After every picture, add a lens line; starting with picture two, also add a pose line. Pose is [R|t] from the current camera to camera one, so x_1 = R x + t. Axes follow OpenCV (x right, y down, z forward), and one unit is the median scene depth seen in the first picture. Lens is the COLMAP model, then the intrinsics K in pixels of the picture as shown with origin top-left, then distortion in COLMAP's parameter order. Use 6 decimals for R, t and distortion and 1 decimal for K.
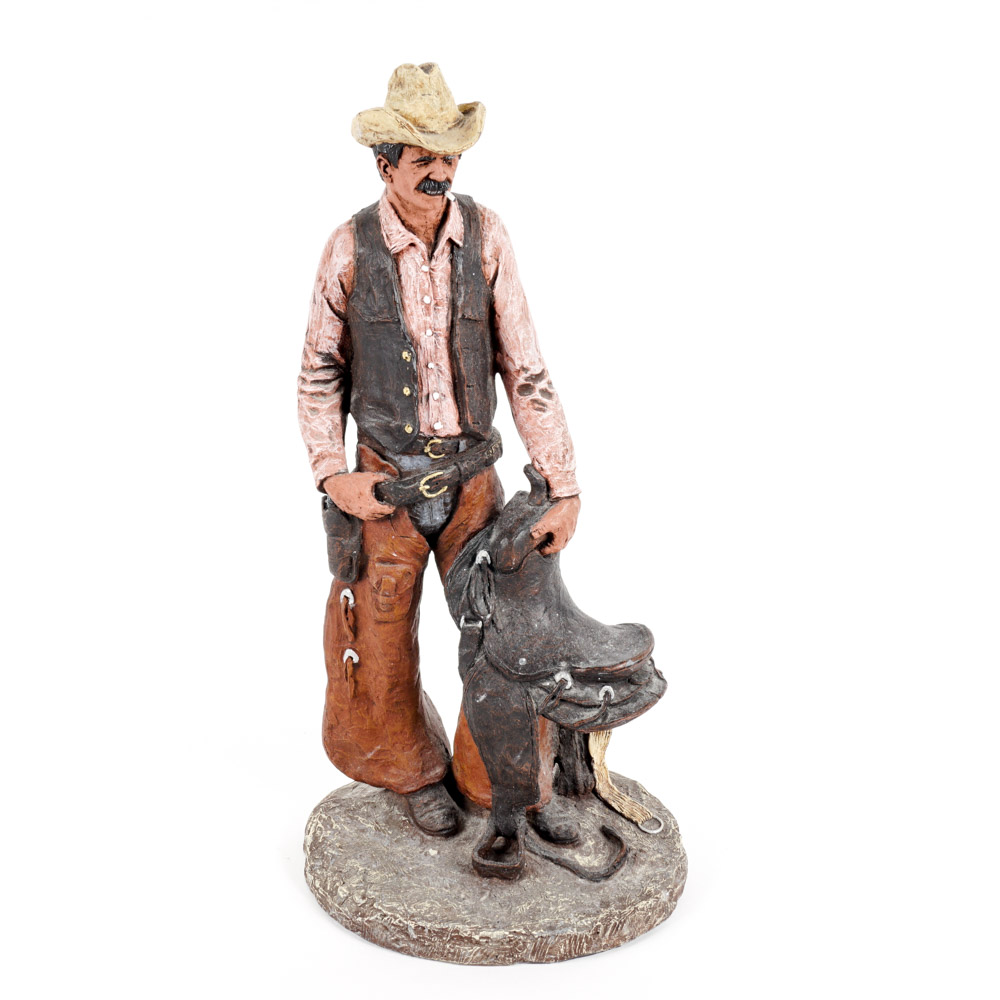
lens RADIAL K [[1796.9, 0, 433.6], [0, 1796.9, 501.9], [0, 0, 1]] dist [-0.053380, -0.023501]
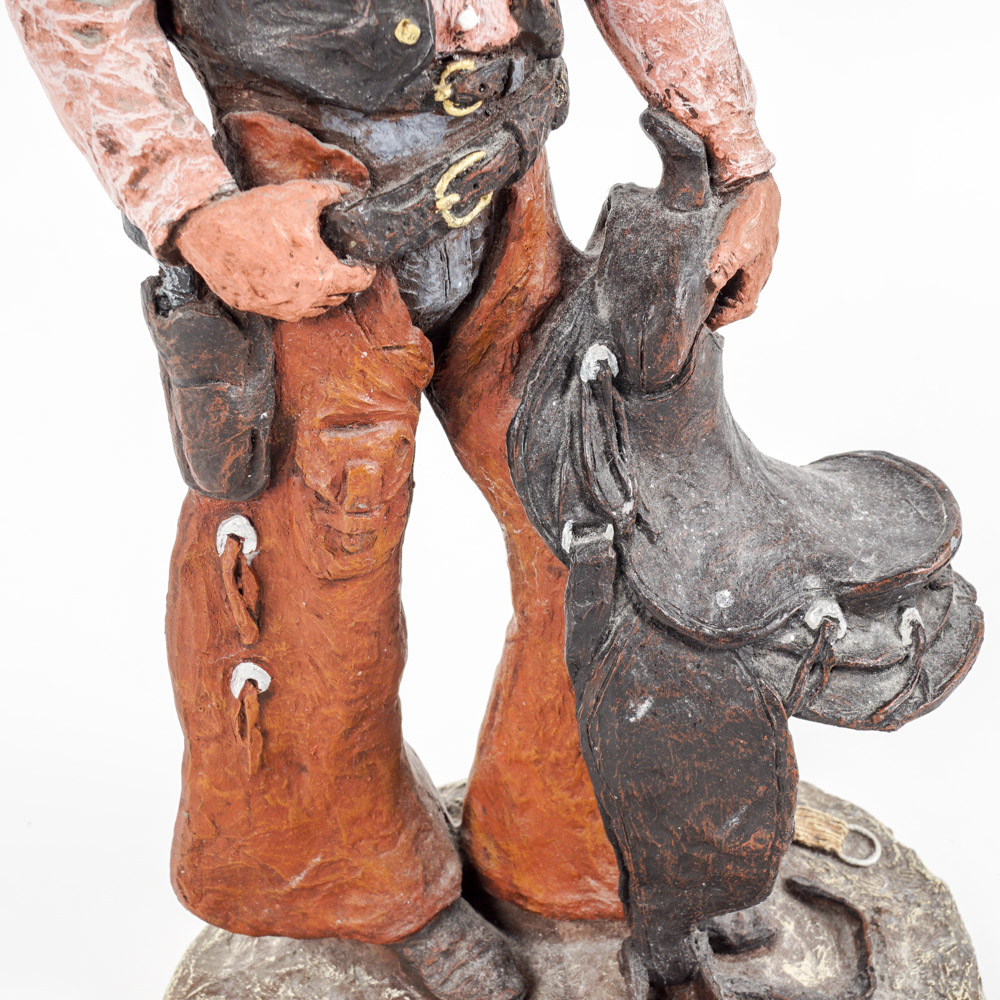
lens RADIAL K [[1786.4, 0, 499.2], [0, 1786.4, 517.0], [0, 0, 1]] dist [-0.055083, 0.006515]
pose [[0.906858, -0.215591, 0.362117, -0.137911], [0.173614, 0.974061, 0.145132, 0.003731], [-0.384013, -0.068746, 0.920765, 0.649584]]
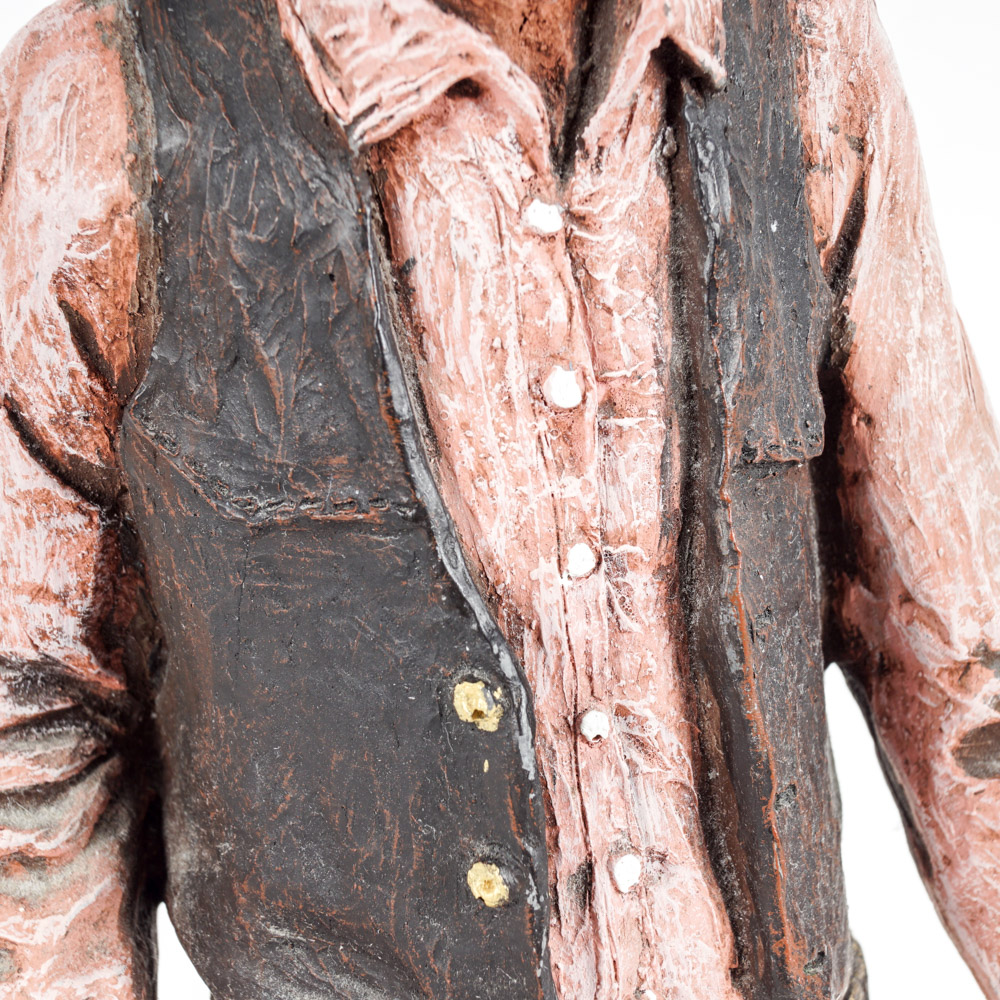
lens RADIAL K [[2132.9, 0, 500.0], [0, 2132.9, 500.0], [0, 0, 1]] dist [-0.043889, 0.108697]
pose [[0.984748, -0.087175, 0.150575, -0.042007], [0.081964, 0.995813, 0.040485, -0.106239], [-0.153474, -0.027525, 0.987769, 0.756139]]
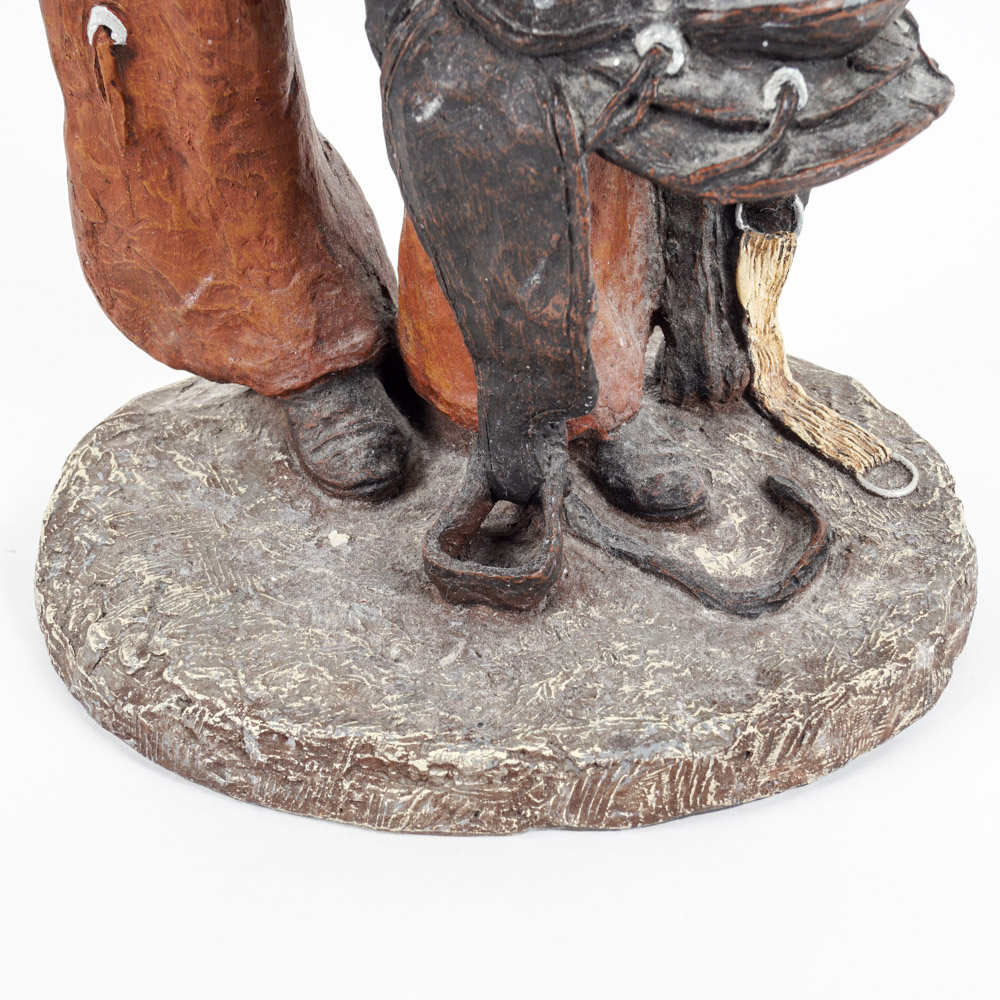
lens RADIAL K [[1999.7, 0, 501.0], [0, 1999.7, 516.9], [0, 0, 1]] dist [-0.035913, 0.005627]
pose [[0.999073, 0.006402, -0.042563, 0.058208], [0.001412, 0.983471, 0.181058, 0.117387], [0.043019, -0.180950, 0.982551, 0.602774]]
